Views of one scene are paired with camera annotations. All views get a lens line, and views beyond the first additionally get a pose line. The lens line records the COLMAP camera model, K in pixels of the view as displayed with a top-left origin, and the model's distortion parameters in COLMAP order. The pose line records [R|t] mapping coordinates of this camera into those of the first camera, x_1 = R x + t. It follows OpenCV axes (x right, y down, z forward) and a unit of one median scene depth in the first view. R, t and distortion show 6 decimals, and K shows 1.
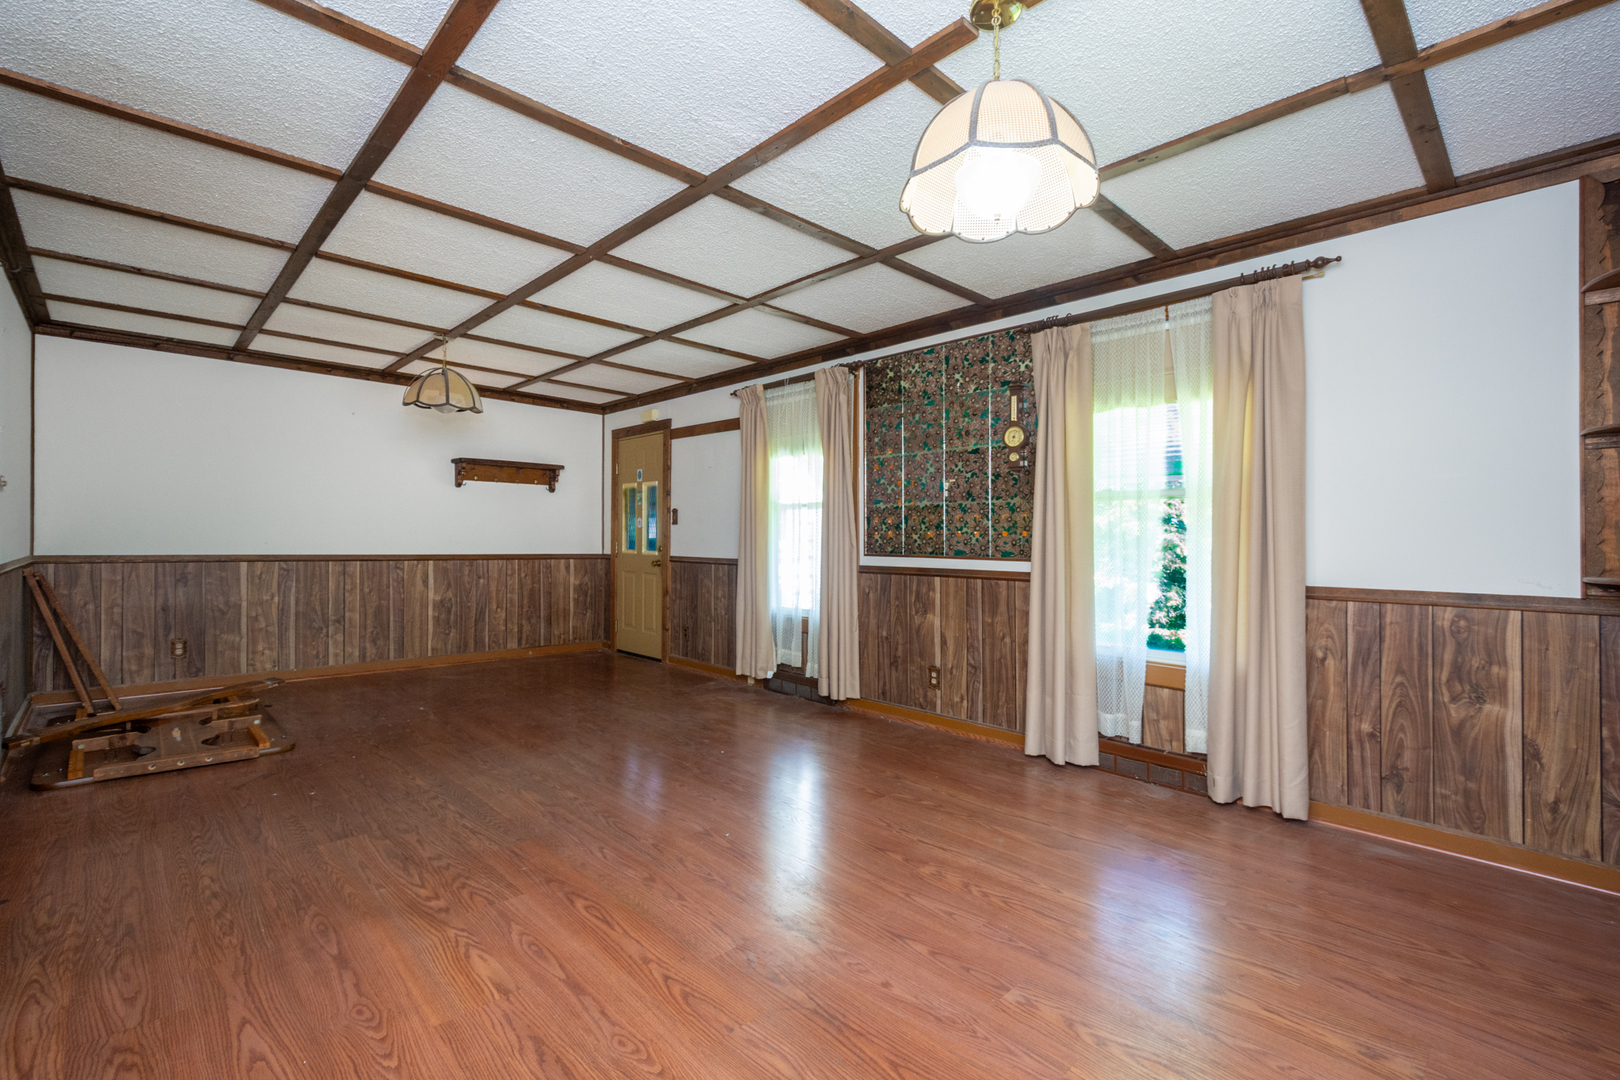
lens RADIAL K [[715.9, 0, 814.0], [0, 715.9, 530.9], [0, 0, 1]] dist [0.004097, 0.000163]
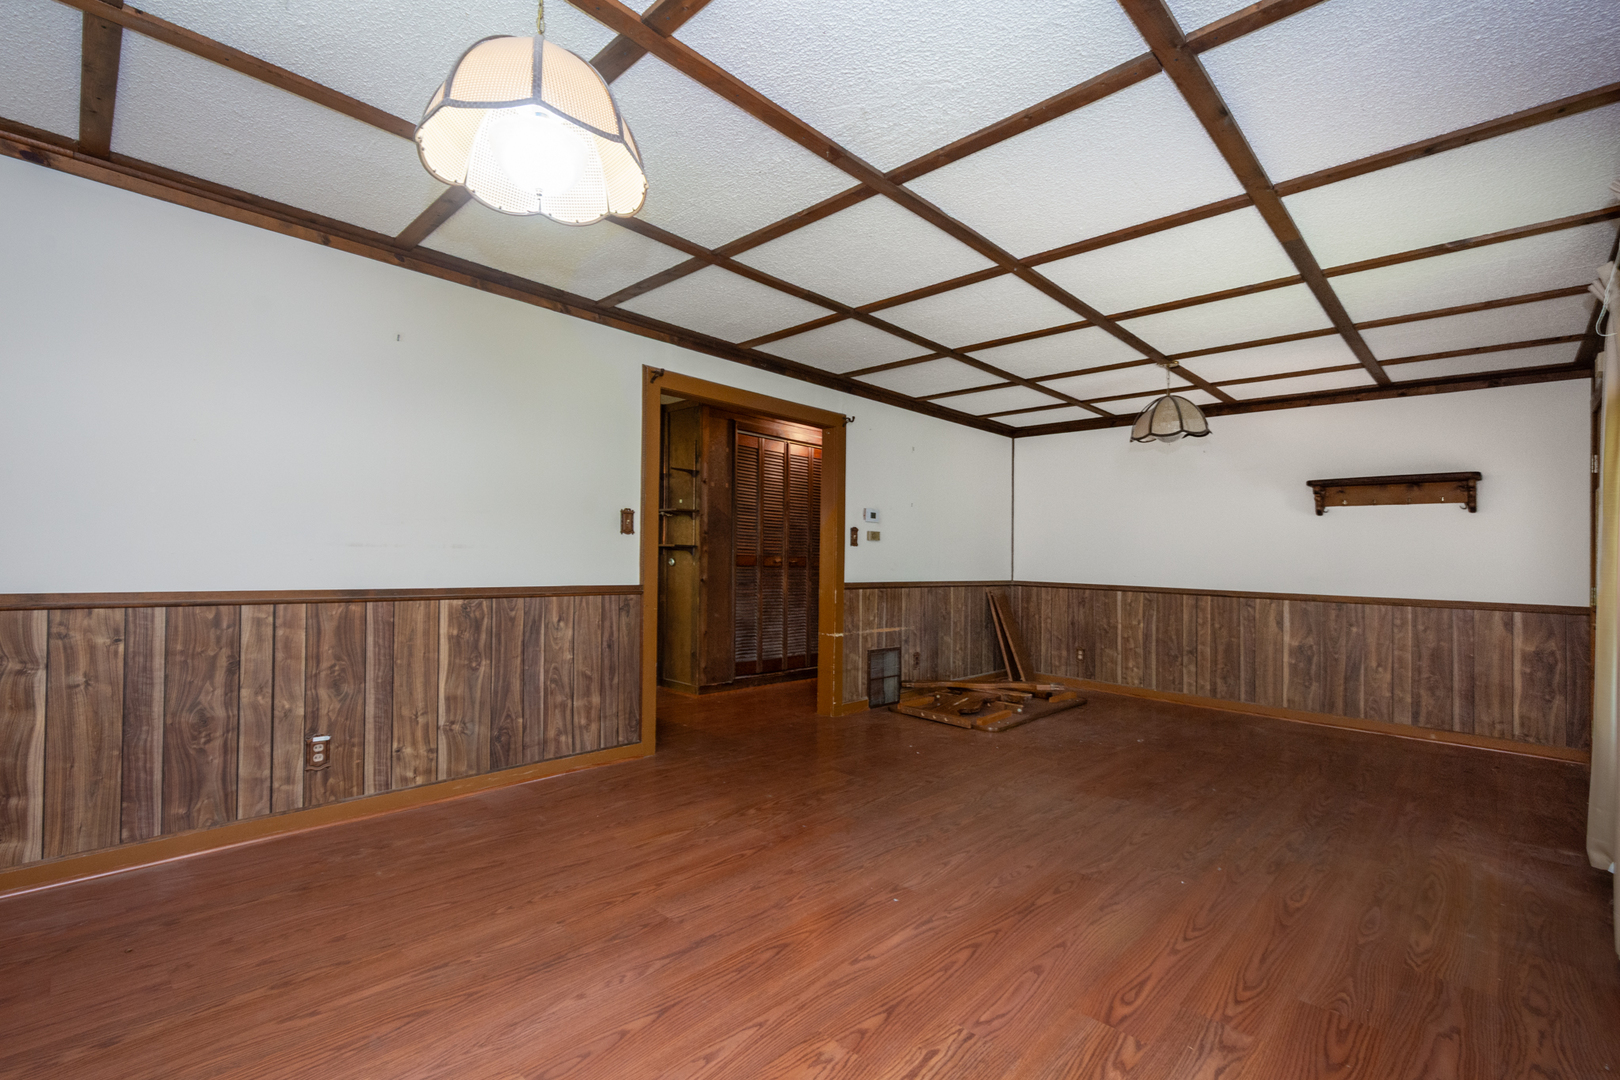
lens RADIAL K [[717.7, 0, 820.3], [0, 717.7, 561.8], [0, 0, 1]] dist [0.002094, -0.000016]
pose [[0.042475, -0.006397, -0.999077, 0.379817], [-0.012669, 0.999896, -0.006940, 0.008129], [0.999017, 0.012952, 0.042389, 0.432829]]
